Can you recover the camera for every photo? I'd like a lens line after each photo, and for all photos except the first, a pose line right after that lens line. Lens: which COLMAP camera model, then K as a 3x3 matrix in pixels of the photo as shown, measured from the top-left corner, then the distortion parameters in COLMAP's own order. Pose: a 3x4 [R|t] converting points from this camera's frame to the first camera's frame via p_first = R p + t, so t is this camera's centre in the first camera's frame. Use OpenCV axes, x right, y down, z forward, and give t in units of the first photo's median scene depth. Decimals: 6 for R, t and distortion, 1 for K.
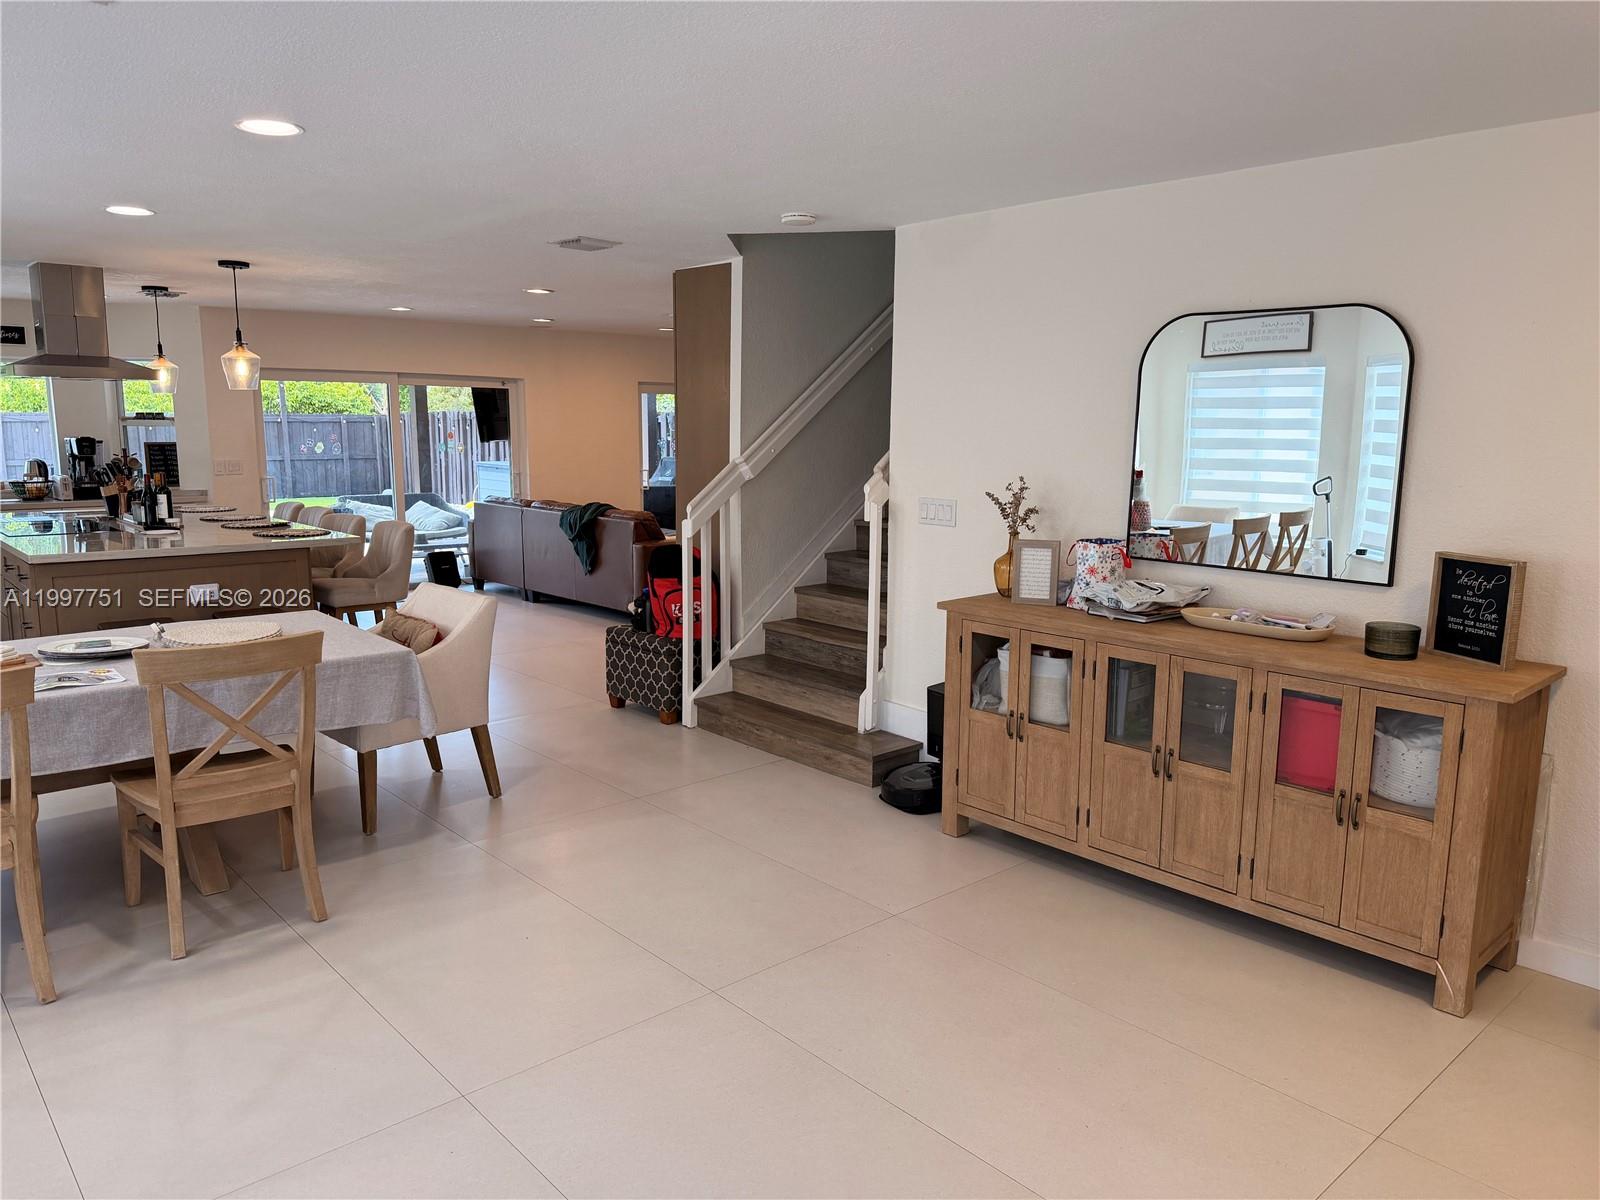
lens RADIAL K [[1114.1, 0, 794.1], [0, 1114.1, 604.3], [0, 0, 1]] dist [0.085688, -0.101688]
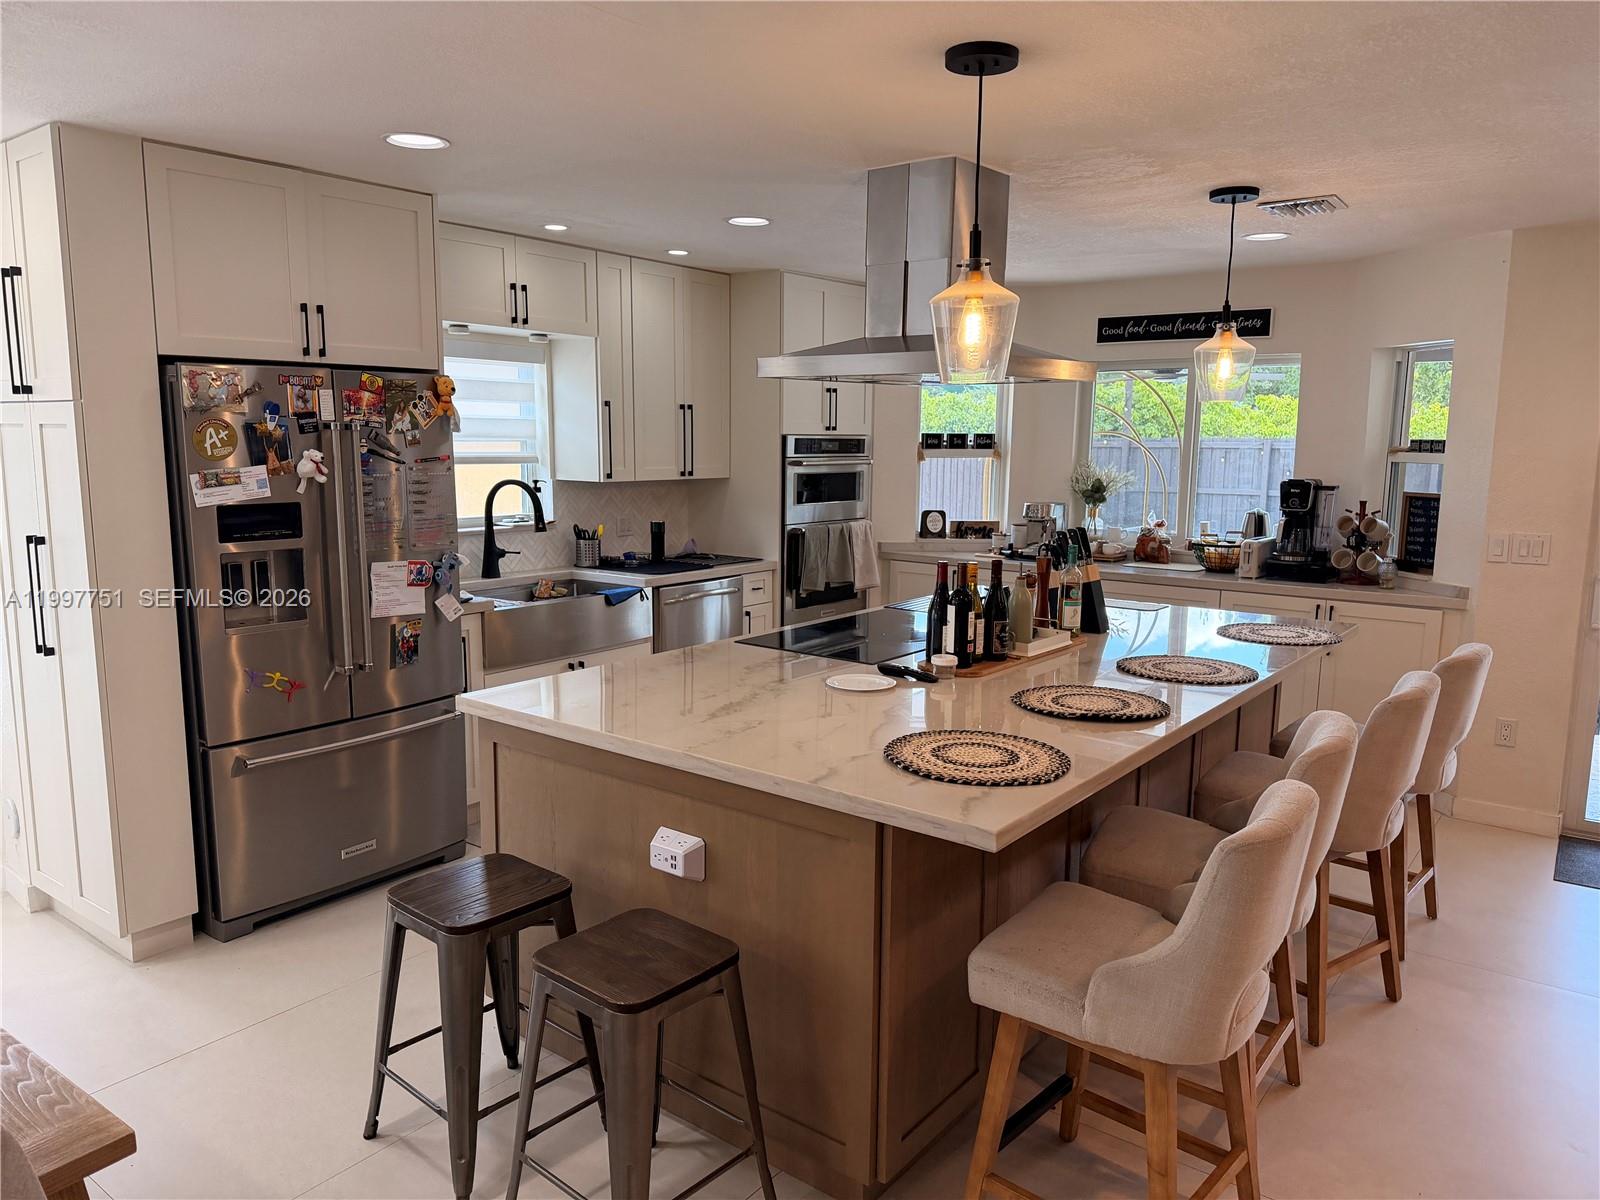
lens RADIAL K [[1114.1, 0, 794.1], [0, 1114.1, 604.3], [0, 0, 1]] dist [0.085688, -0.101688]
pose [[0.182828, 0.144344, -0.972491, -0.072343], [-0.169499, 0.978980, 0.113441, -0.104173], [0.968423, 0.144096, 0.203451, 0.618943]]
